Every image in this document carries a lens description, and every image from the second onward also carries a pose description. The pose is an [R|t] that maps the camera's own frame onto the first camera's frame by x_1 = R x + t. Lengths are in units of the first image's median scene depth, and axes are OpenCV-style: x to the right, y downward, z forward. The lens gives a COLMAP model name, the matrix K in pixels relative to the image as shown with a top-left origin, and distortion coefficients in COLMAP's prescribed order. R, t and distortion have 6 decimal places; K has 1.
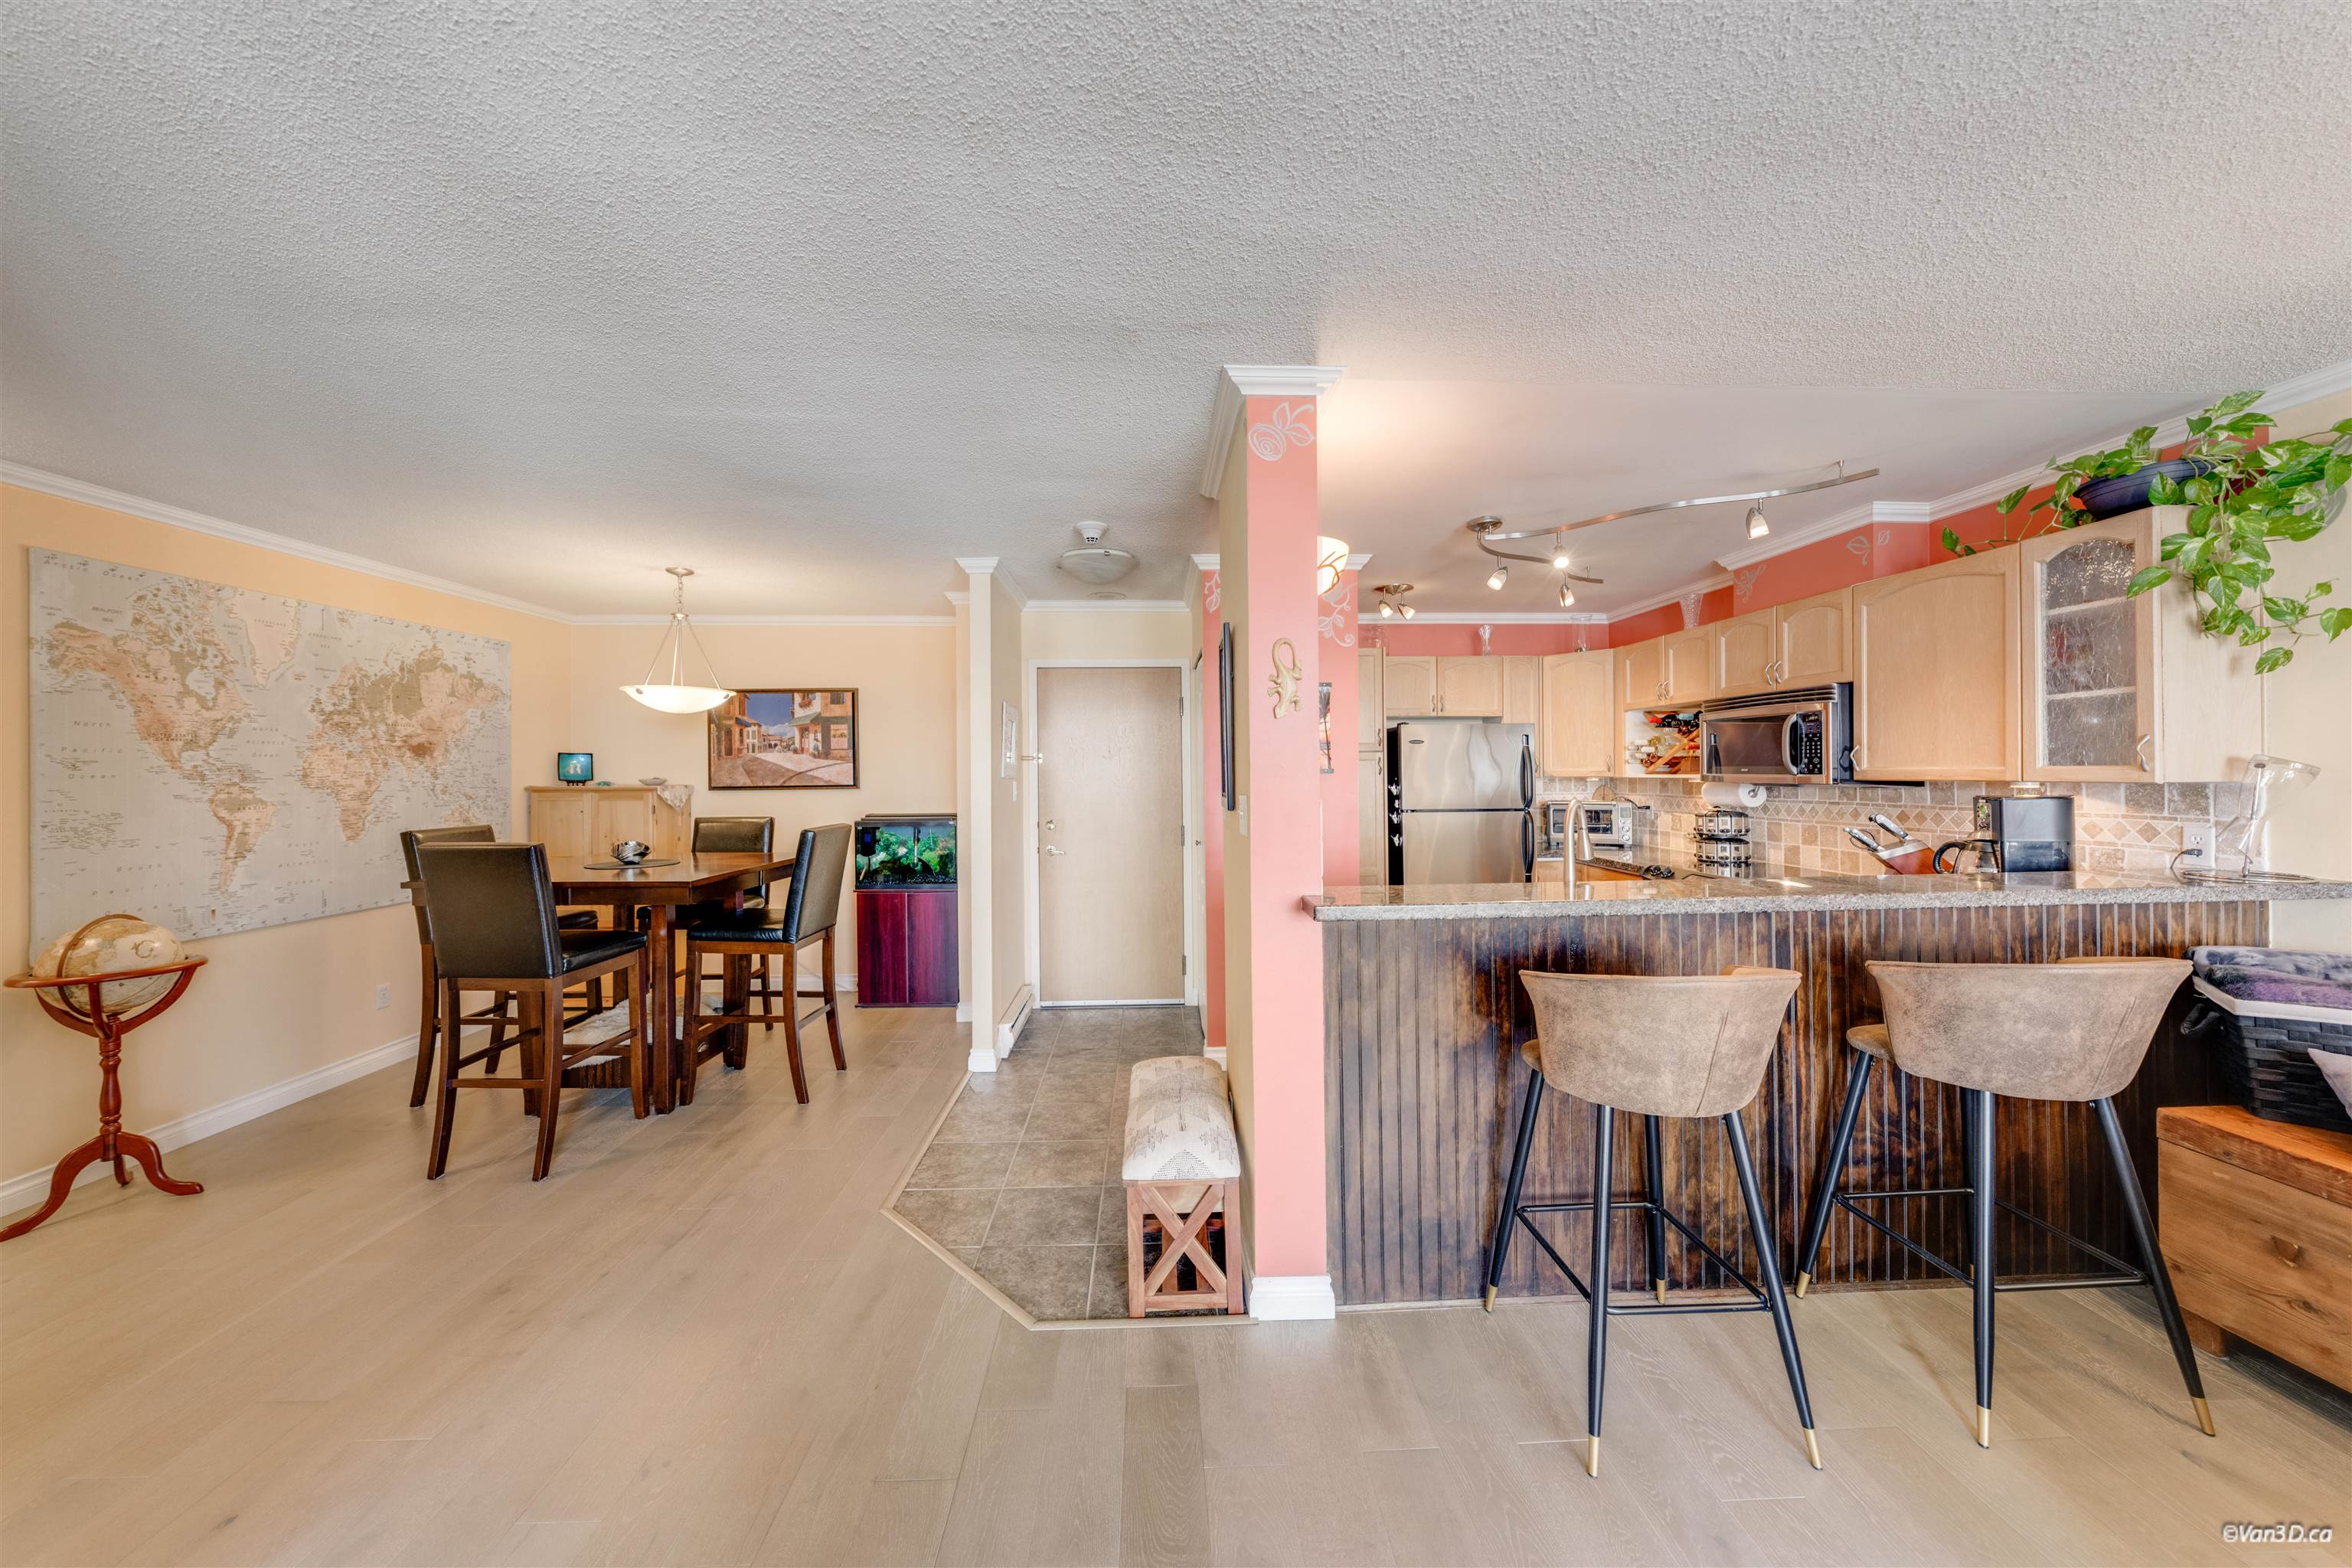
lens RADIAL K [[800.2, 0, 1169.2], [0, 800.2, 766.3], [0, 0, 1]] dist [-0.001876, 0.000086]
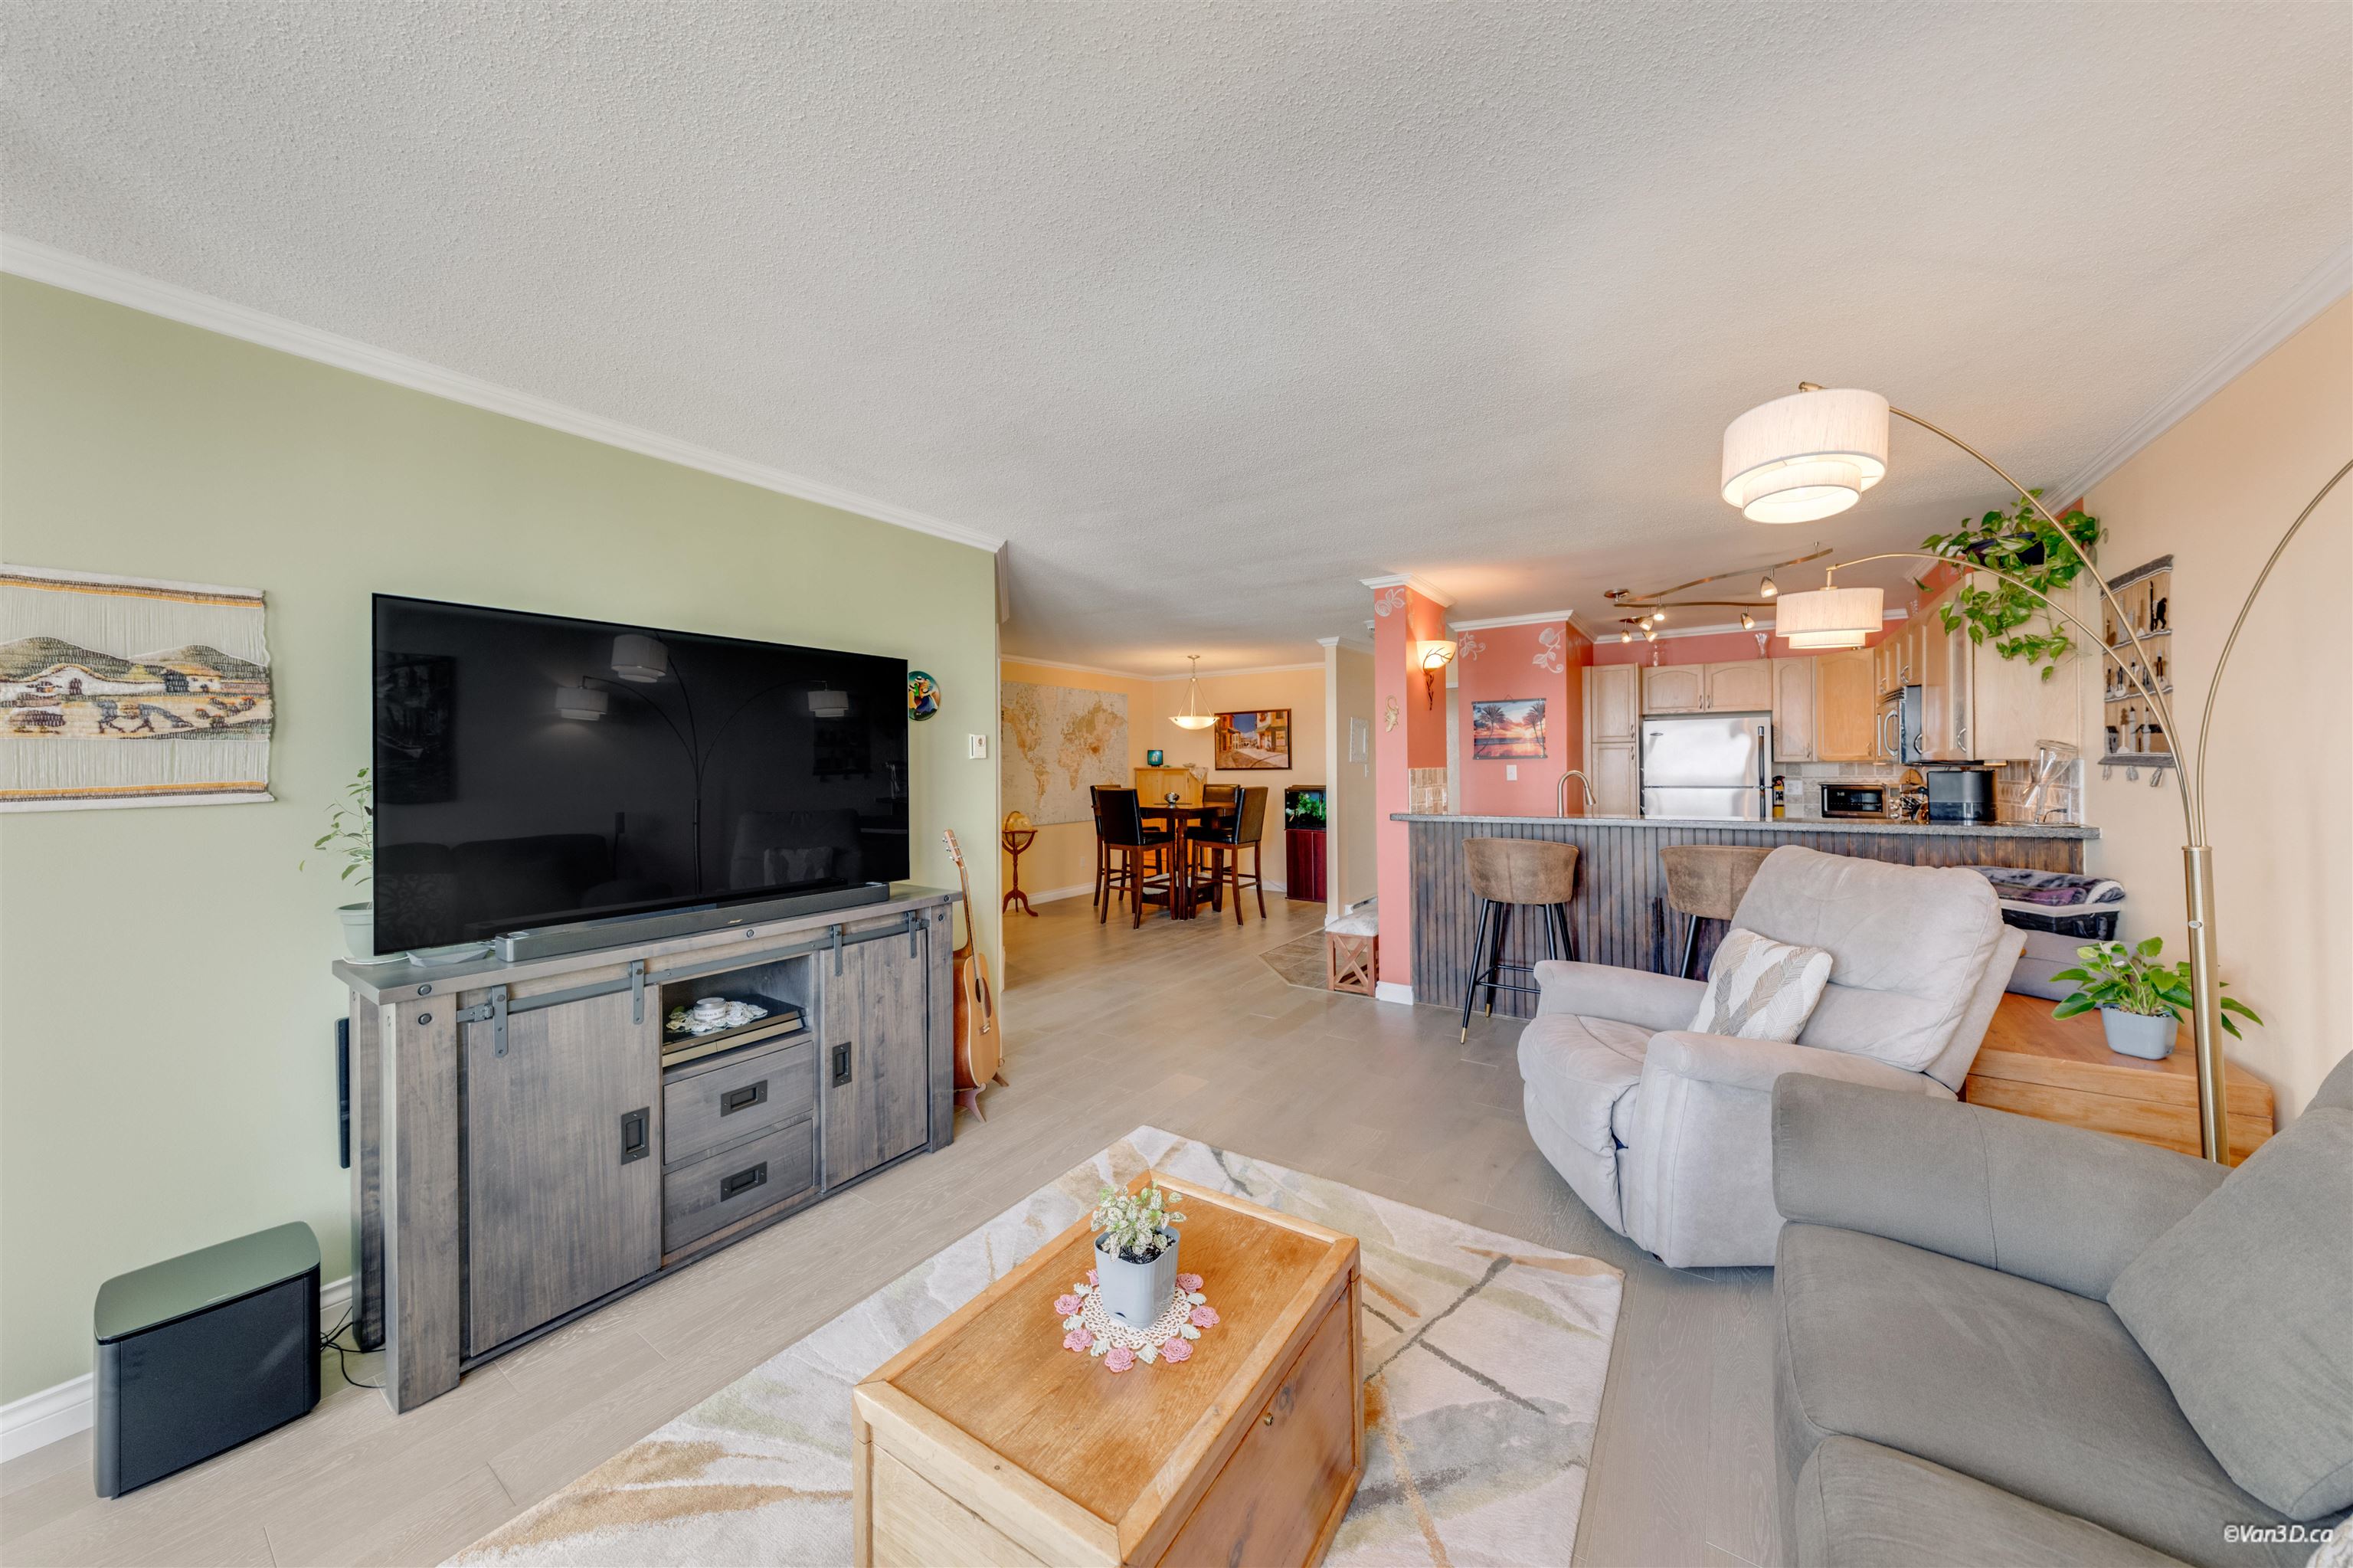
lens RADIAL K [[797.4, 0, 1180.6], [0, 797.4, 765.7], [0, 0, 1]] dist [0.008945, -0.002657]
pose [[0.806479, -0.000061, -0.591262, 0.582952], [0.005902, 0.999951, 0.007947, 0.007559], [0.591233, -0.009898, 0.806440, -0.671146]]
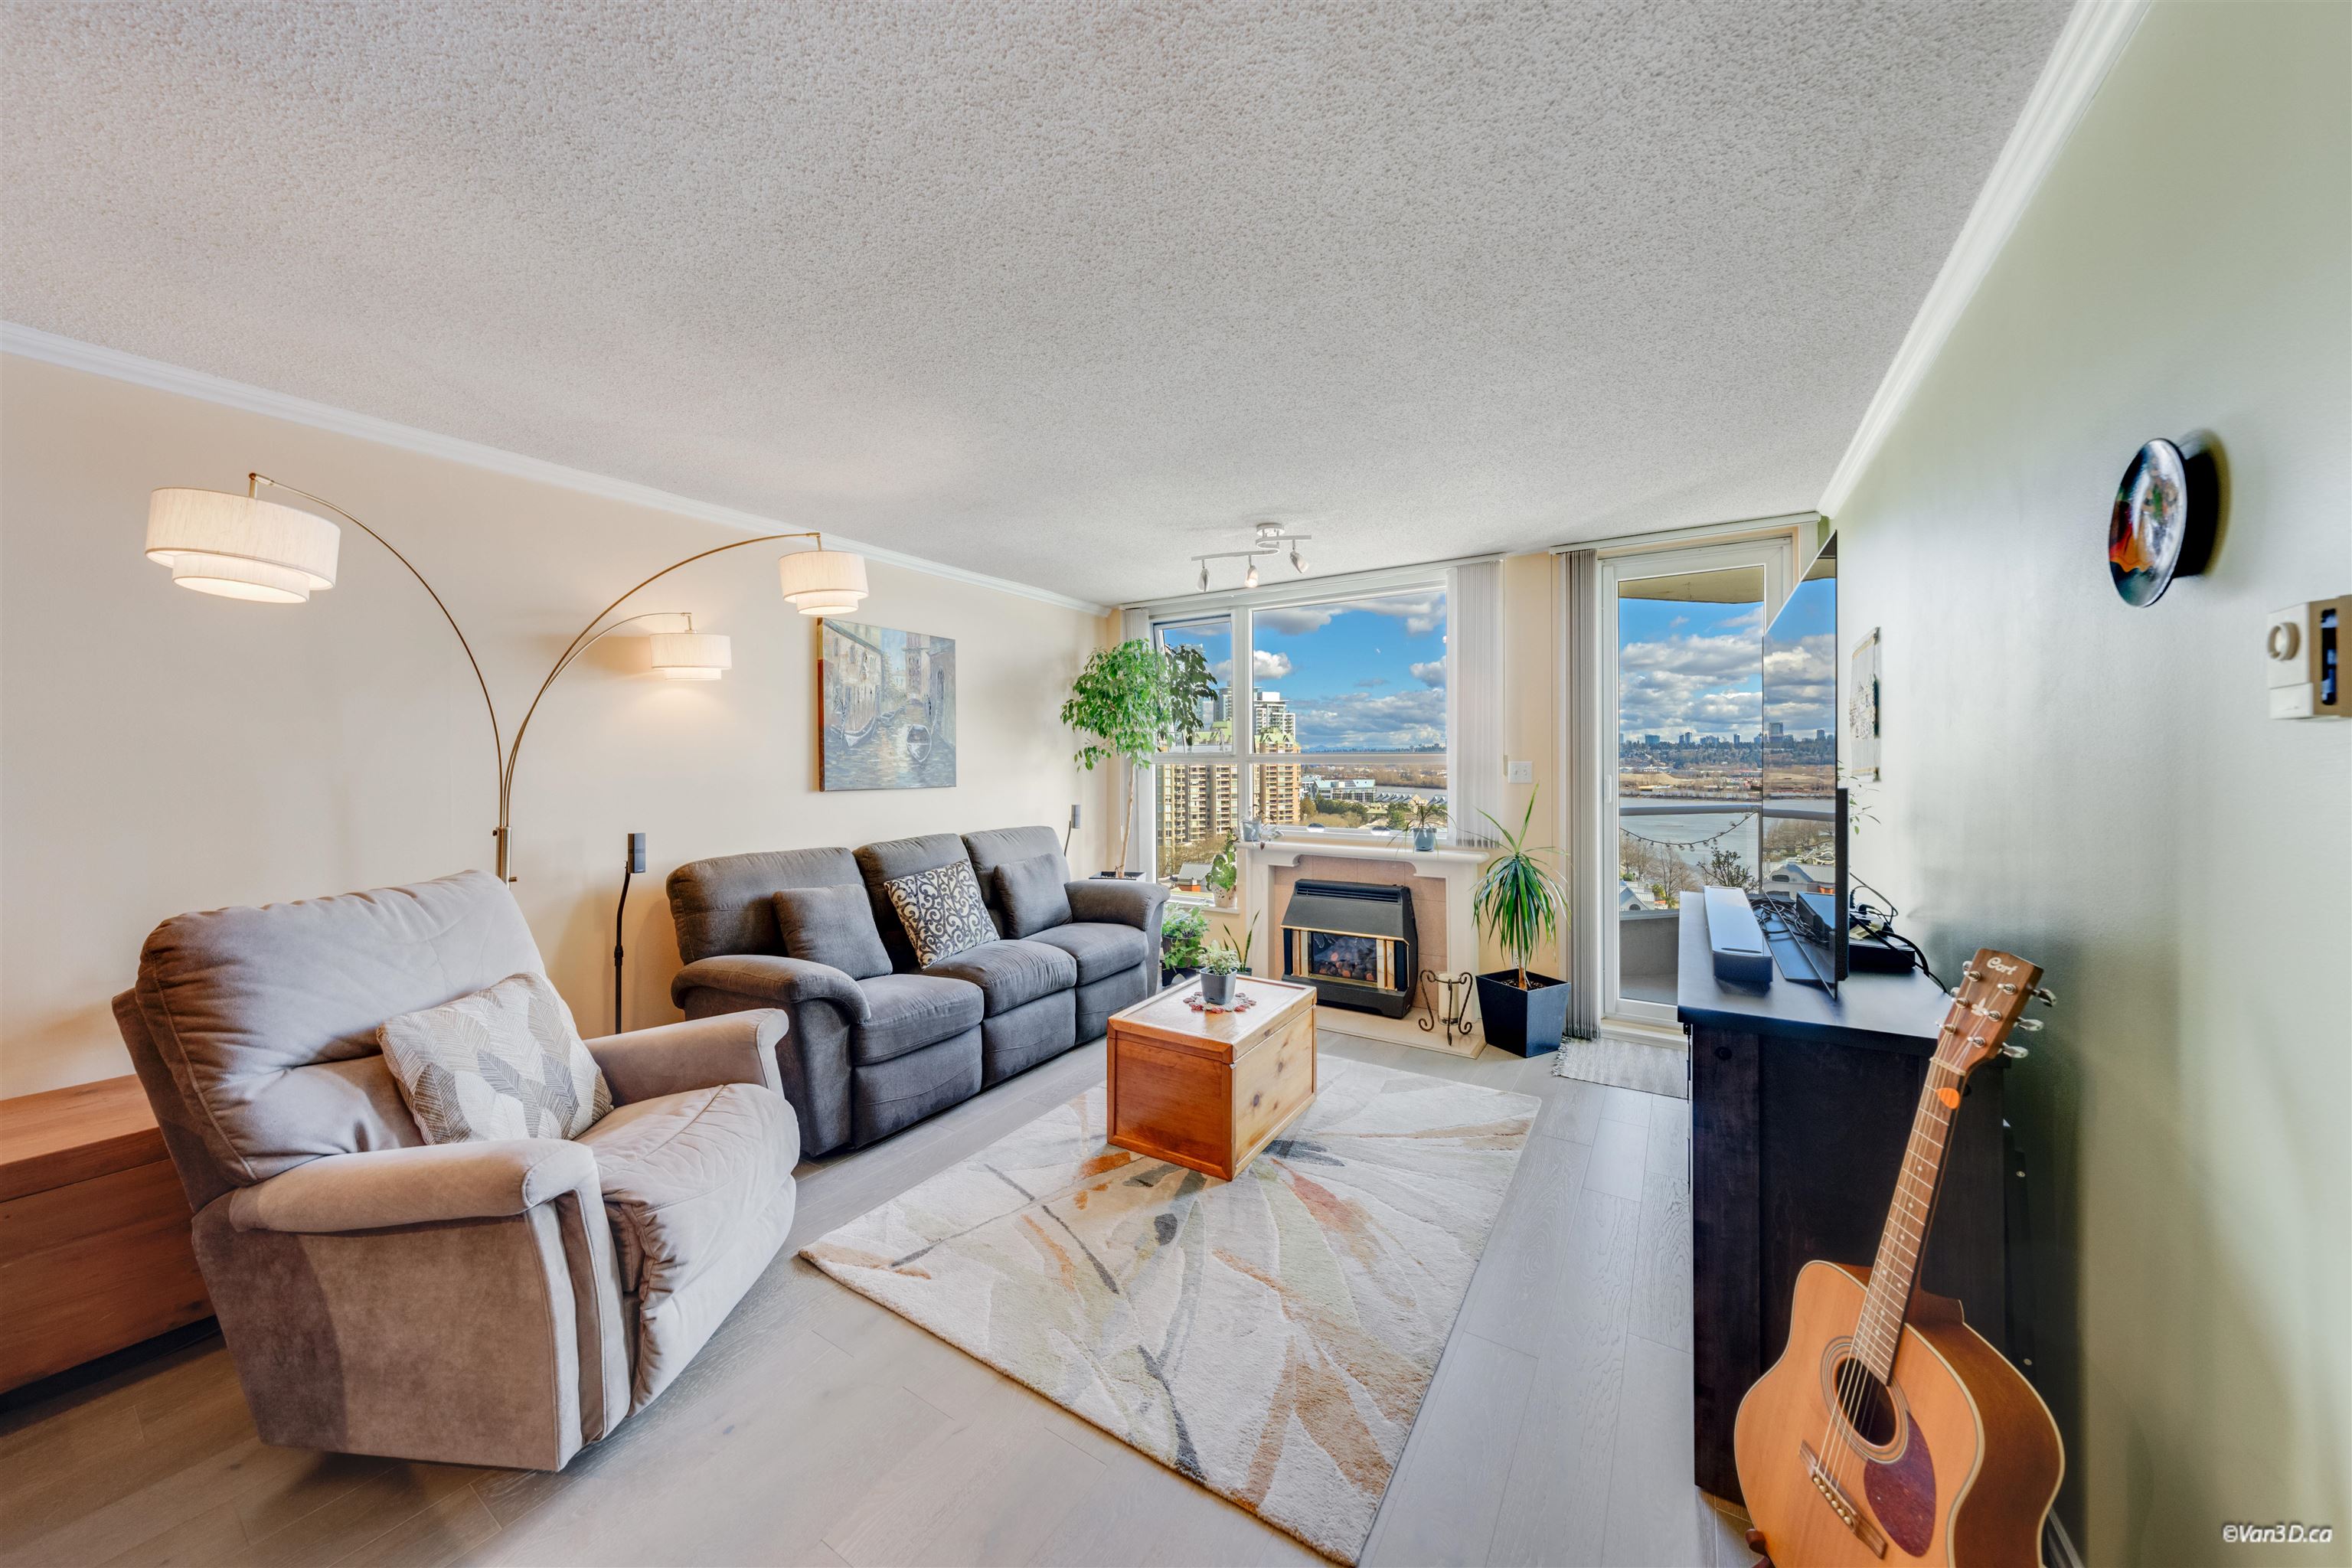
lens RADIAL K [[800.2, 0, 1169.2], [0, 800.2, 766.3], [0, 0, 1]] dist [-0.001876, 0.000086]
pose [[-0.822955, 0.006791, 0.568066, -0.106071], [0.005408, 0.999977, -0.004121, 0.017355], [-0.568081, -0.000319, -0.822973, 0.362308]]
